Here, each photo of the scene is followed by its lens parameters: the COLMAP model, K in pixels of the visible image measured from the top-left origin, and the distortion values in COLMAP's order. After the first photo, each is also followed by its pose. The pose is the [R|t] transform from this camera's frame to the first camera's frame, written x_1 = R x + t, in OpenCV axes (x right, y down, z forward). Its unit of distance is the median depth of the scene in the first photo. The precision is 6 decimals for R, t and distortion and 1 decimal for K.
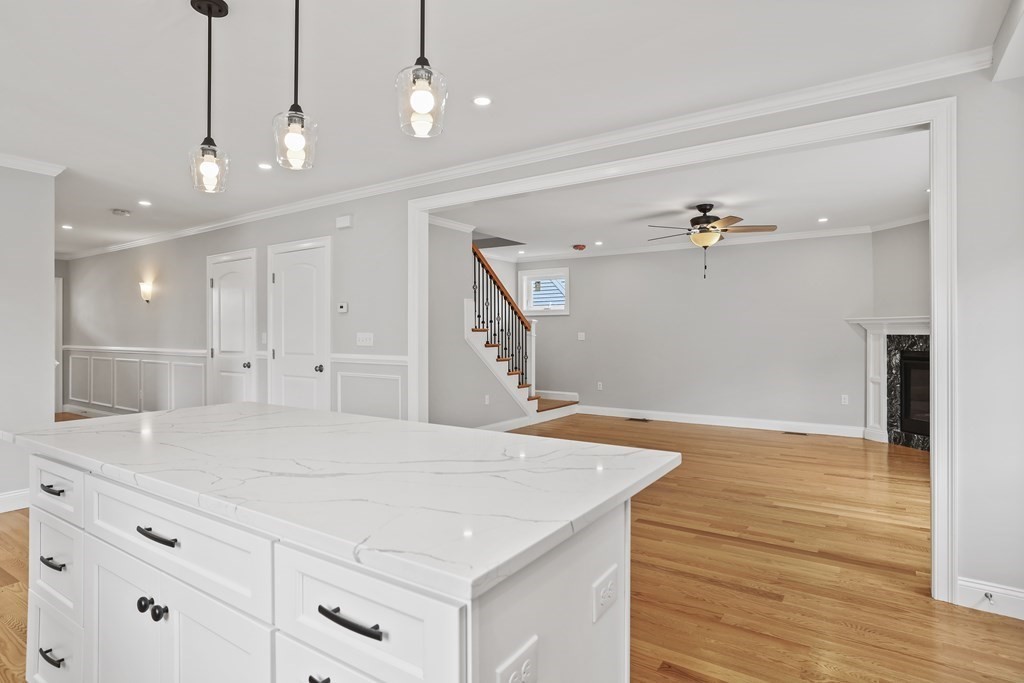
lens RADIAL K [[560.2, 0, 529.3], [0, 560.2, 330.4], [0, 0, 1]] dist [-0.026051, 0.008444]
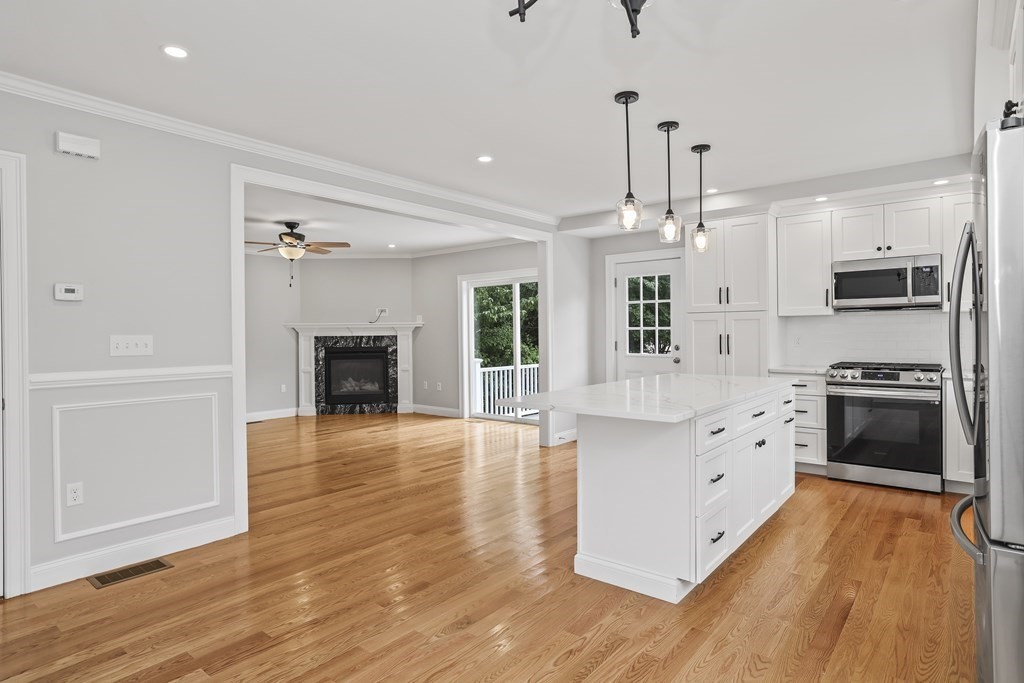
lens RADIAL K [[560.2, 0, 510.9], [0, 560.2, 337.2], [0, 0, 1]] dist [-0.026051, 0.008444]
pose [[0.089616, -0.005905, 0.995959, -0.692916], [0.001088, 0.999982, 0.005831, 0.002725], [-0.995976, 0.000561, 0.089621, 0.401861]]
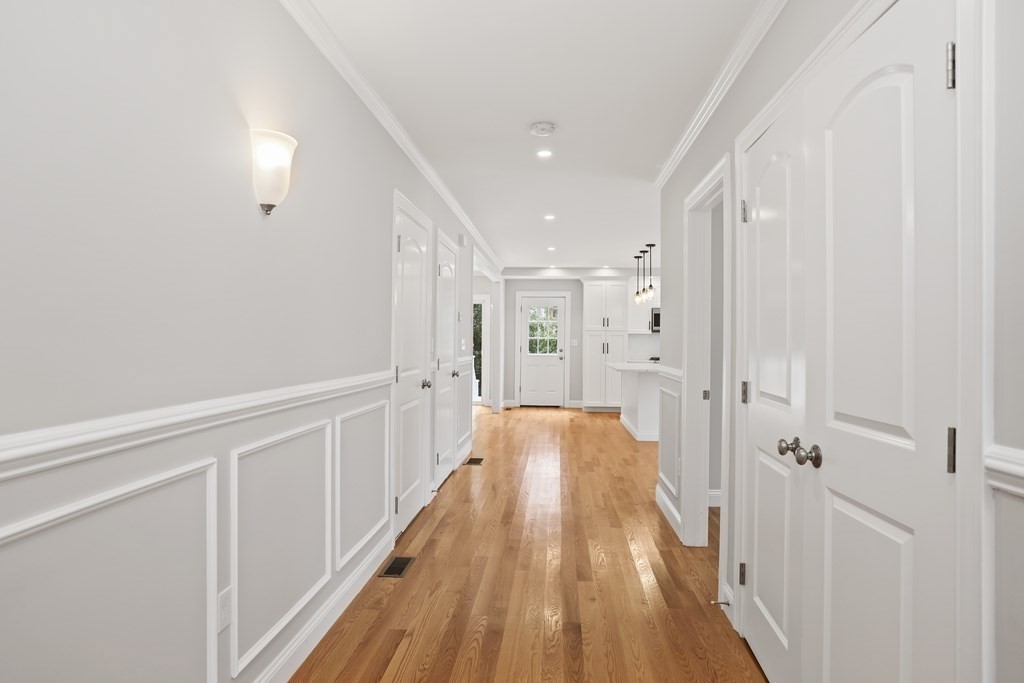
lens RADIAL K [[560.2, 0, 534.6], [0, 560.2, 338.1], [0, 0, 1]] dist [-0.026051, 0.008444]
pose [[-0.513384, 0.002028, 0.858157, -1.082537], [-0.011055, 0.999899, -0.008977, 0.006605], [-0.858088, -0.014096, -0.513309, 1.150400]]
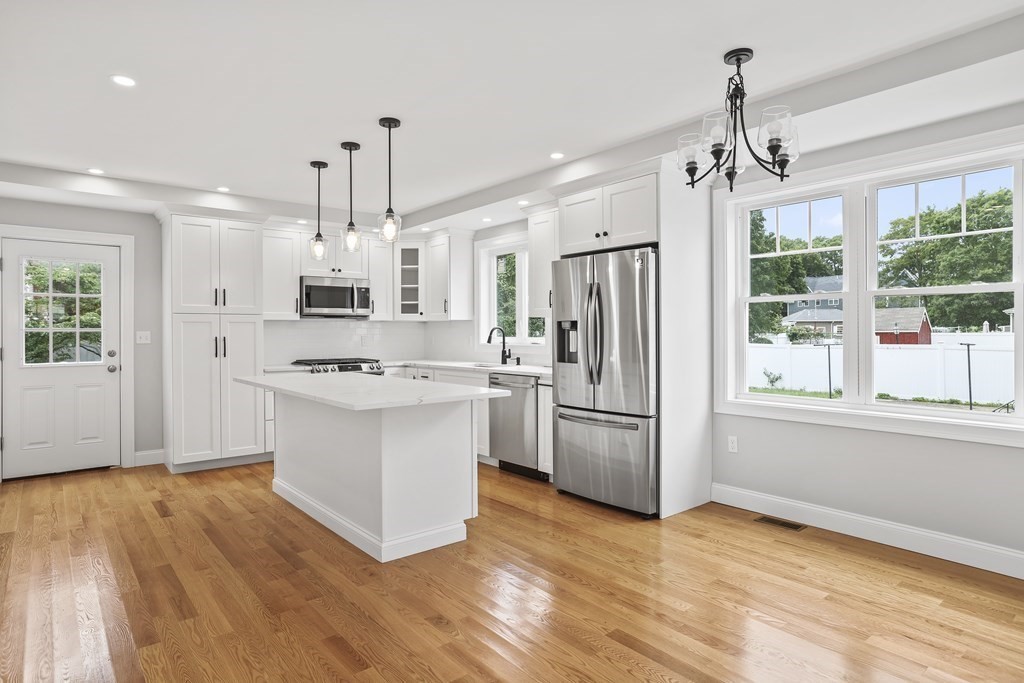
lens RADIAL K [[560.2, 0, 513.8], [0, 560.2, 336.3], [0, 0, 1]] dist [-0.026051, 0.008444]
pose [[-0.957239, 0.005361, 0.289249, -0.474667], [0.005299, 0.999985, -0.000997, 0.005977], [-0.289250, 0.000578, -0.957253, 0.824999]]
